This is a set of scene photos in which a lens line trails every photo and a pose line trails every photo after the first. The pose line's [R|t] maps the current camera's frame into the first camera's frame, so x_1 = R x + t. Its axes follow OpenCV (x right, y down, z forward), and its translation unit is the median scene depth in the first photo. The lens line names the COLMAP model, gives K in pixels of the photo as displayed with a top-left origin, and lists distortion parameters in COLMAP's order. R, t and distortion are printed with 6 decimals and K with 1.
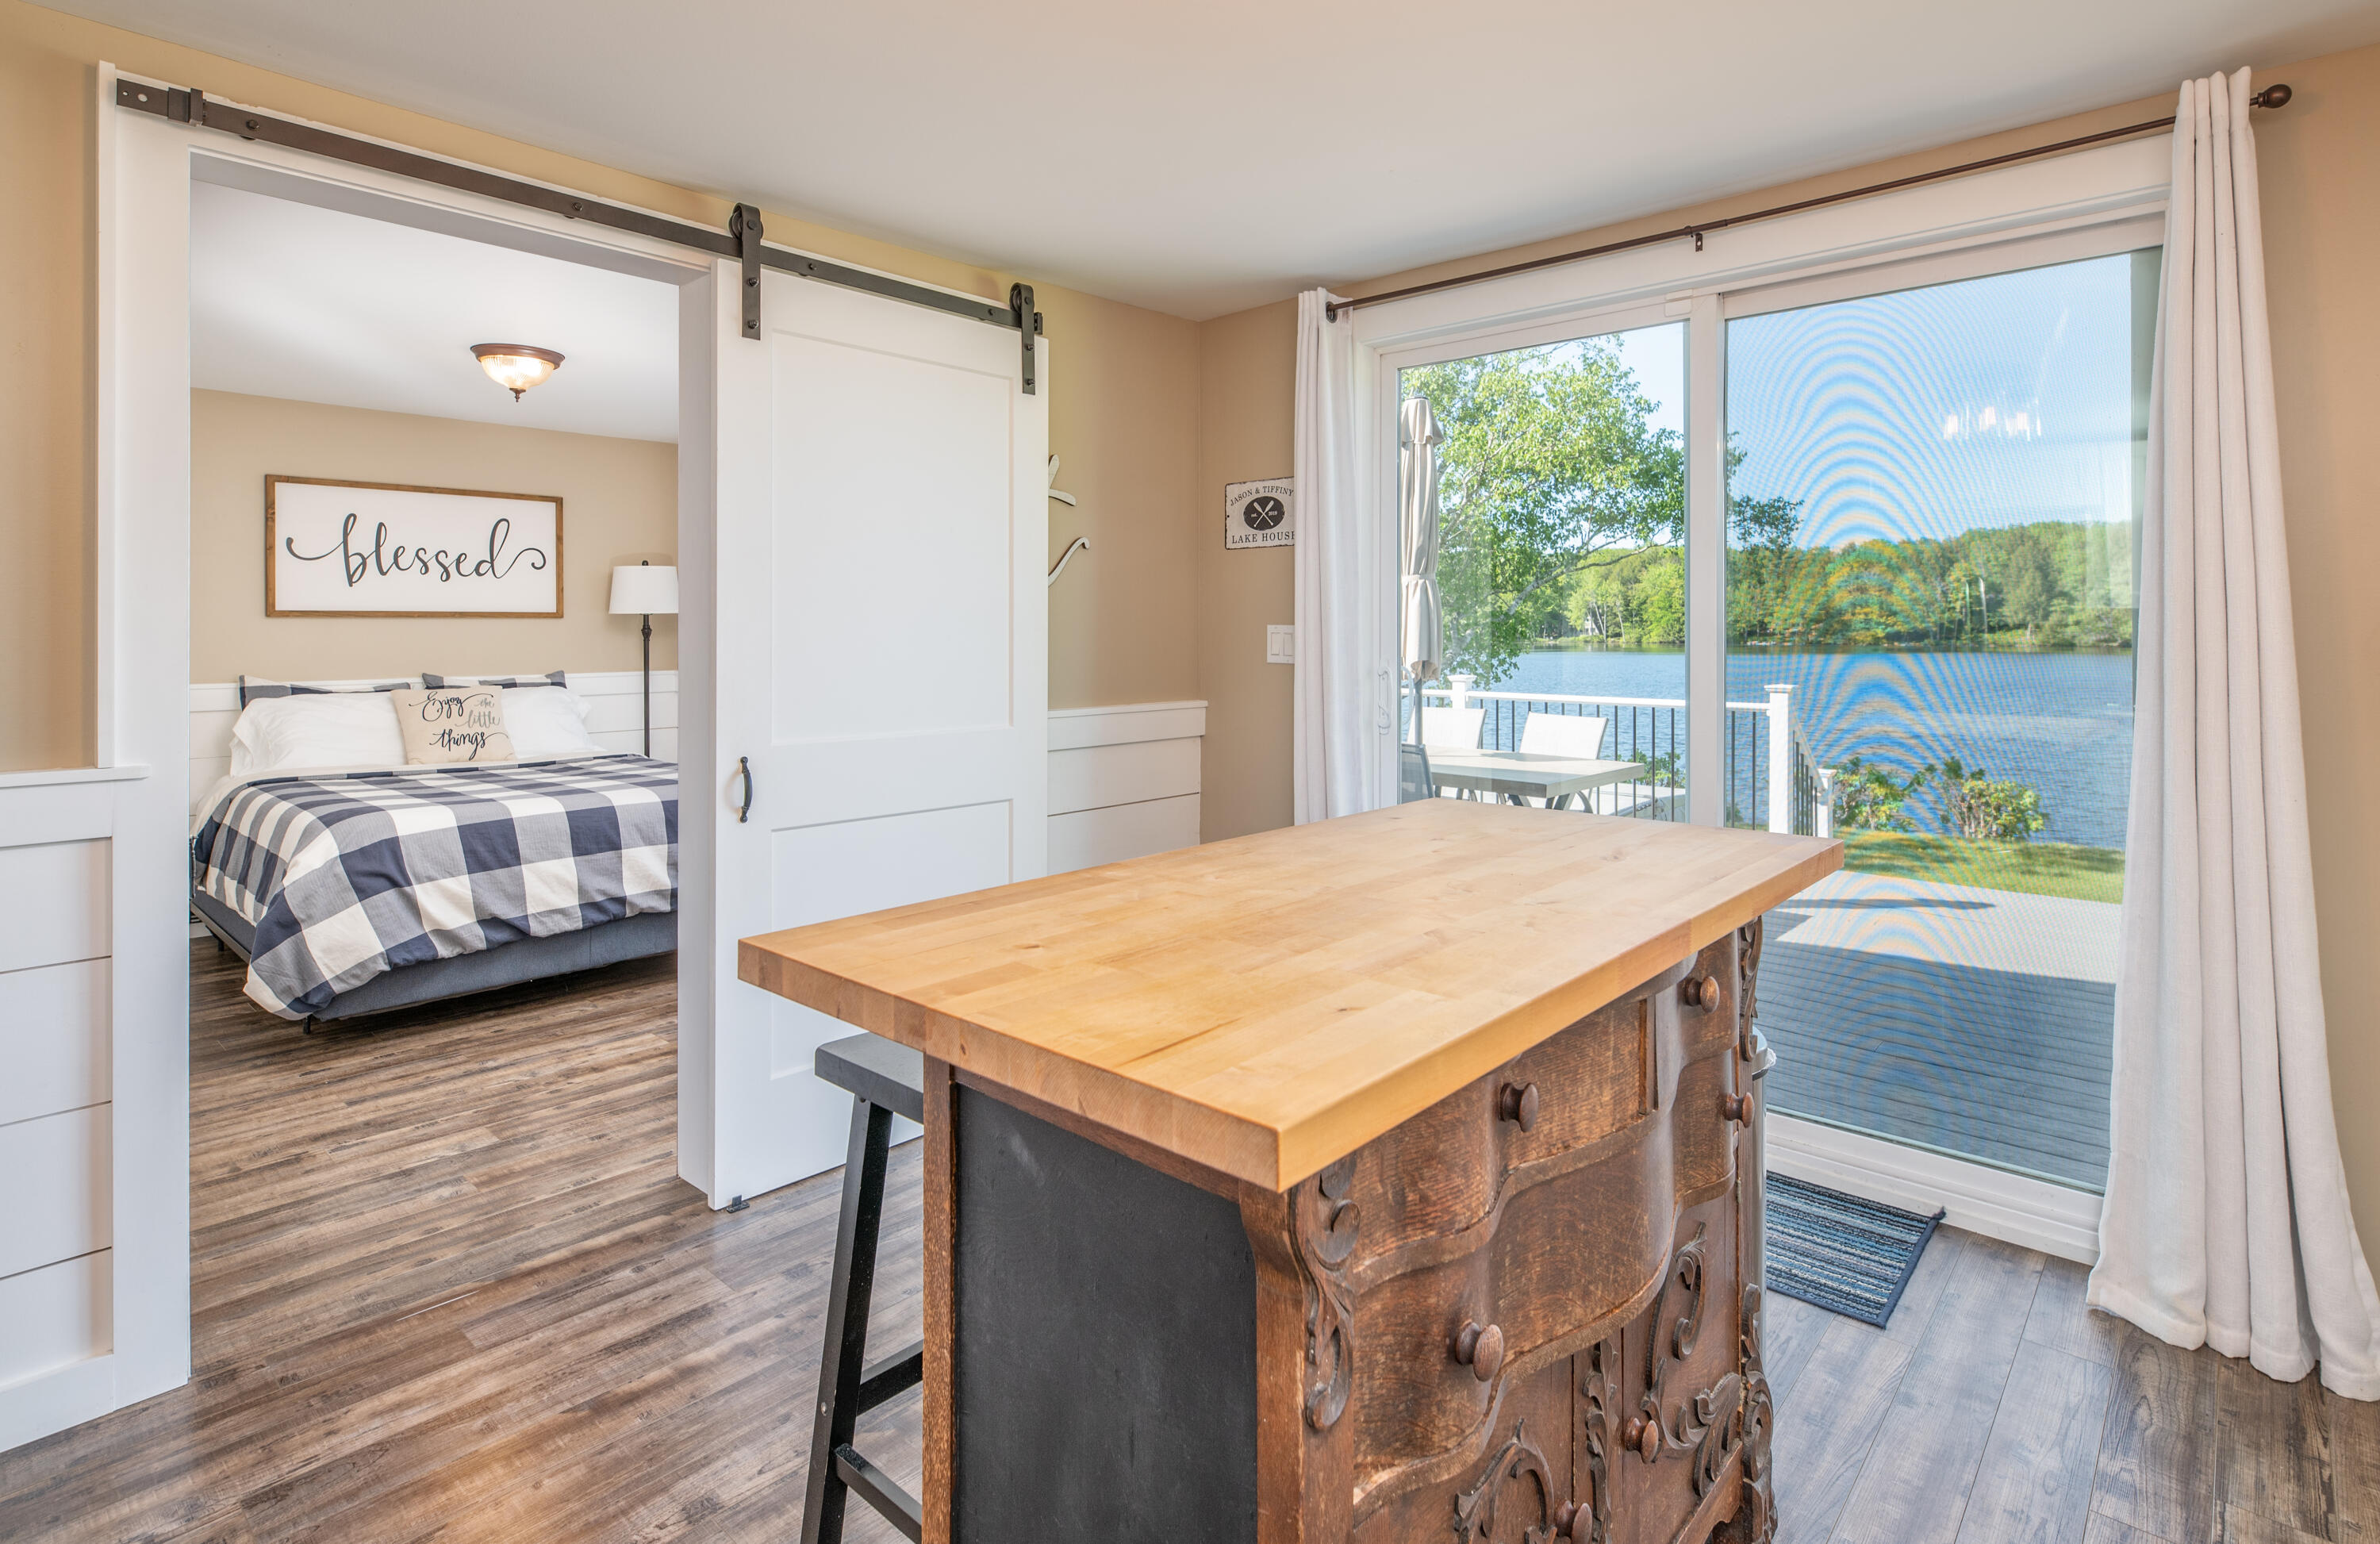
lens RADIAL K [[1204.9, 0, 1255.0], [0, 1204.9, 628.0], [0, 0, 1]] dist [-0.036079, 0.000670]
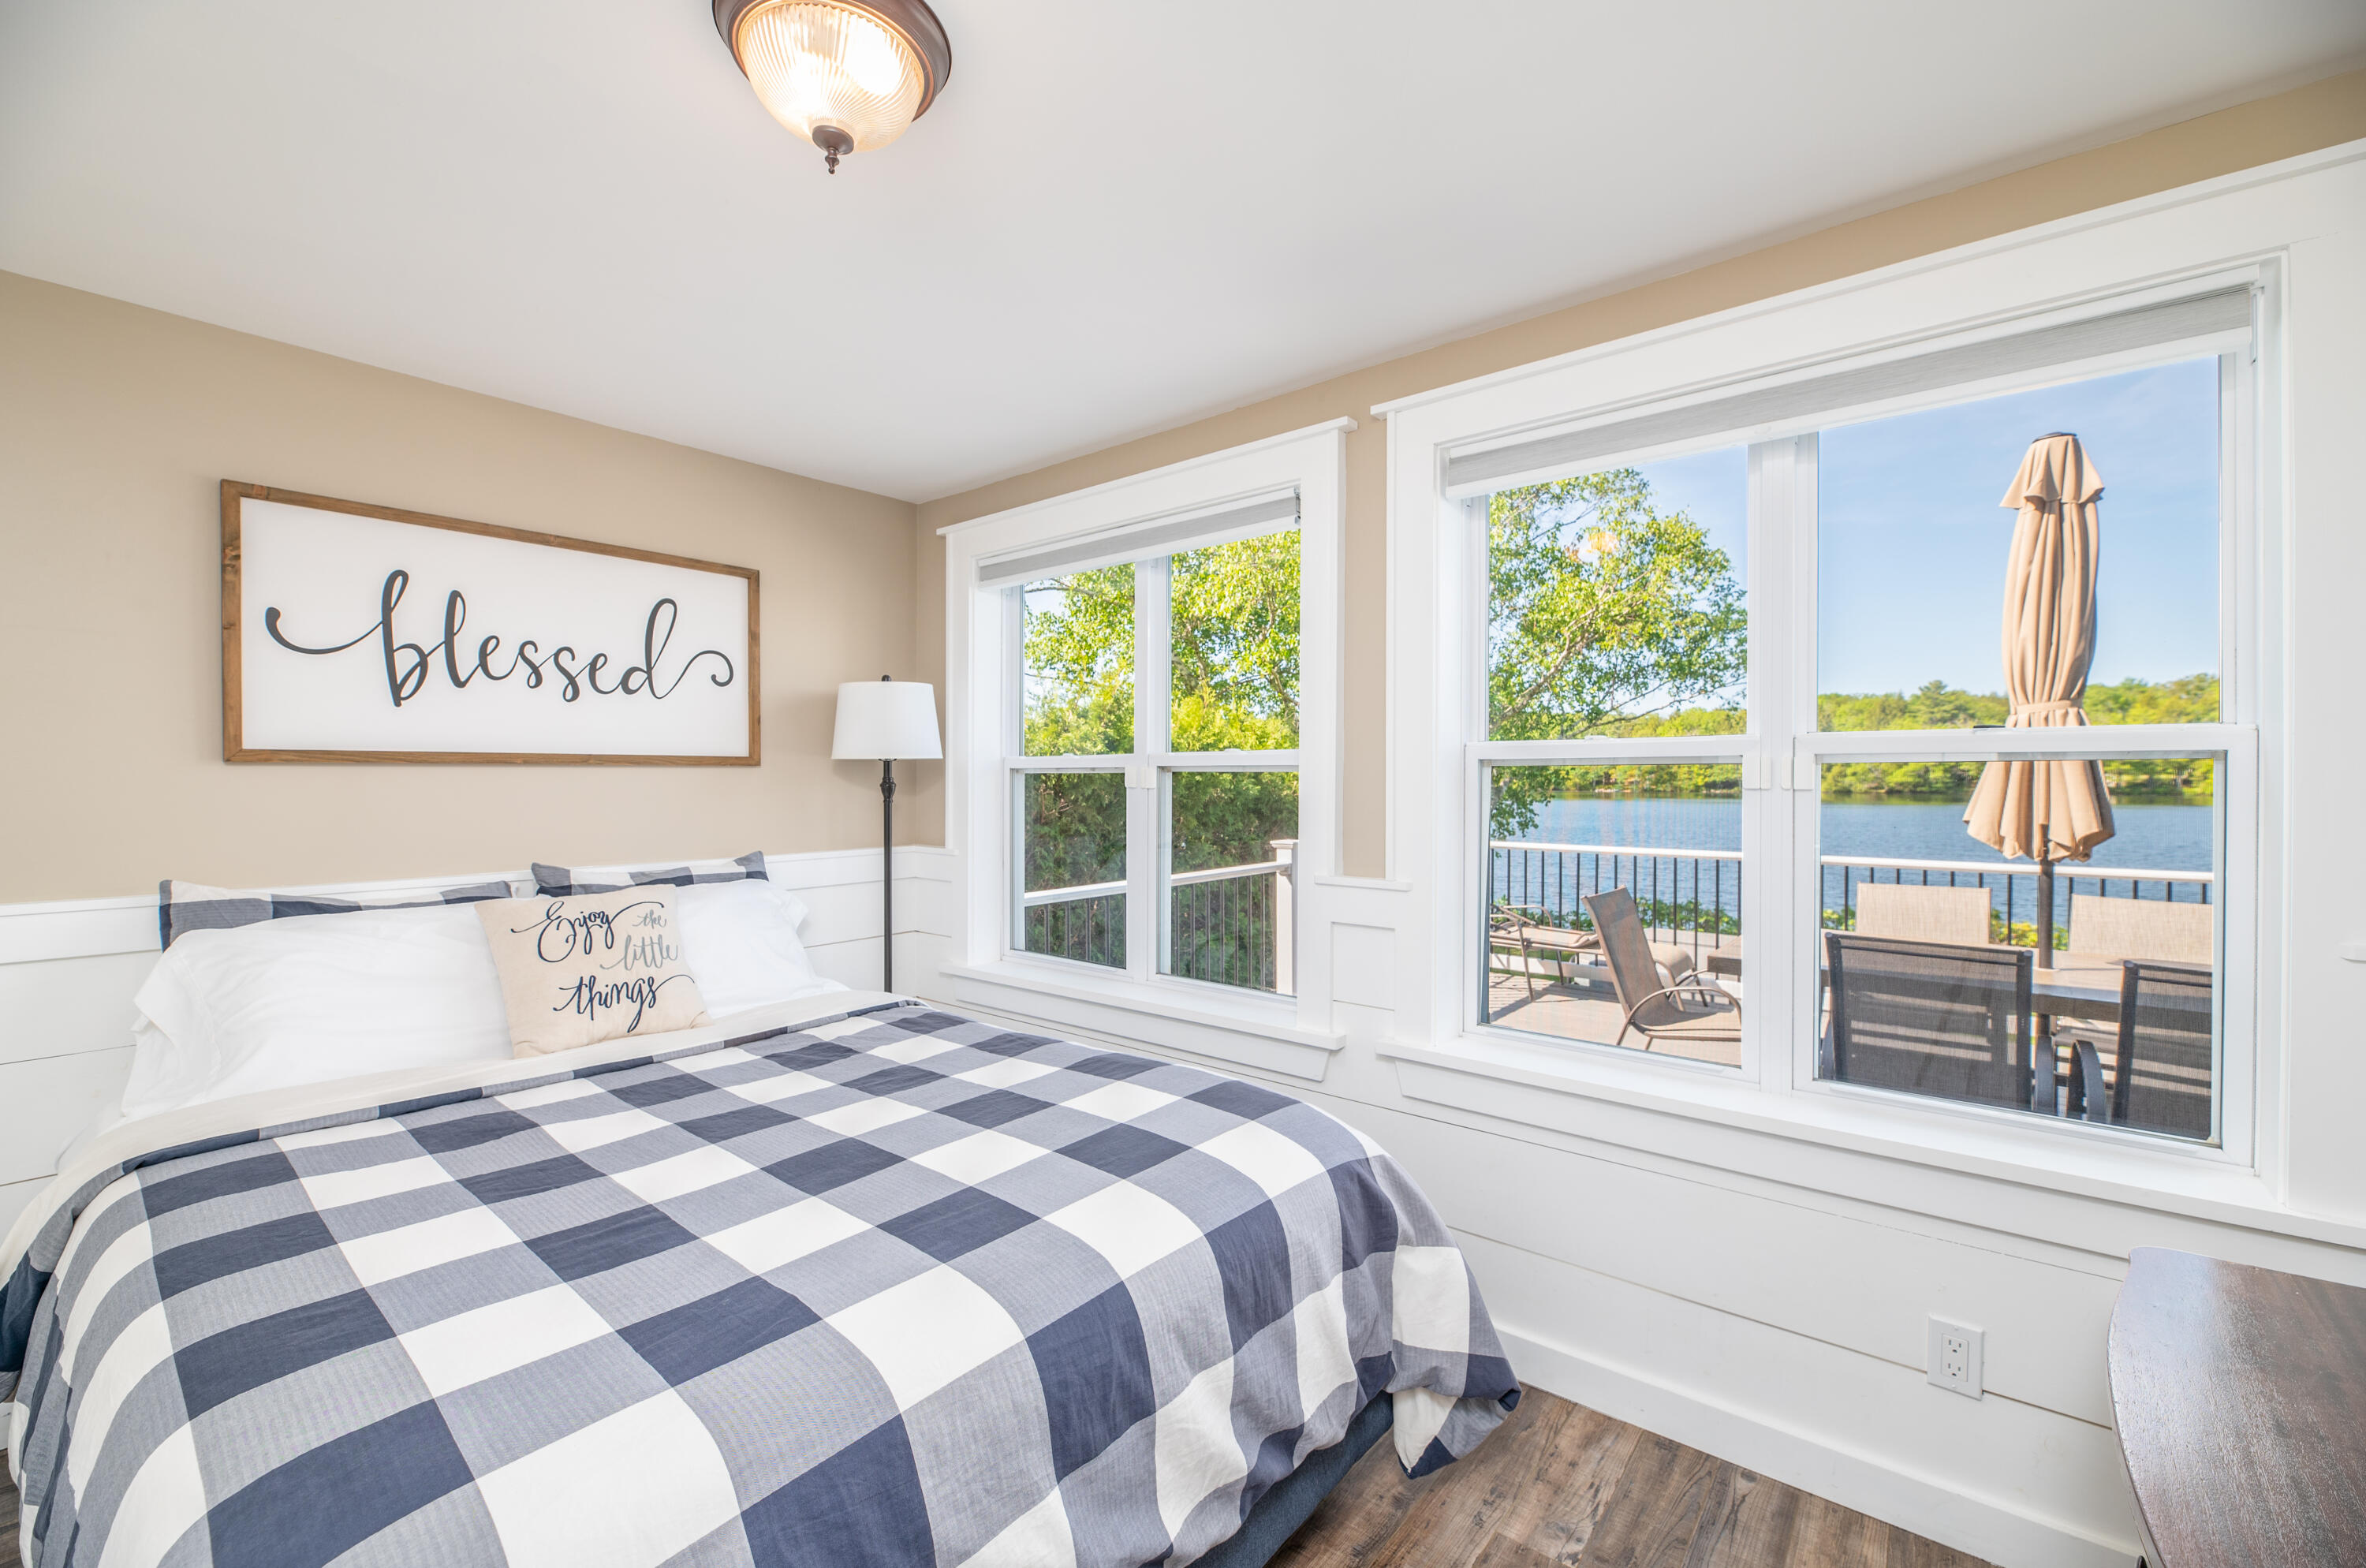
lens RADIAL K [[972.3, 0, 1173.7], [0, 972.3, 780.7], [0, 0, 1]] dist [-0.011934, -0.000093]
pose [[0.999999, -0.001025, 0.000881, -0.407399], [0.001023, 0.999997, 0.002408, -0.001876], [-0.000884, -0.002407, 0.999997, 0.551794]]
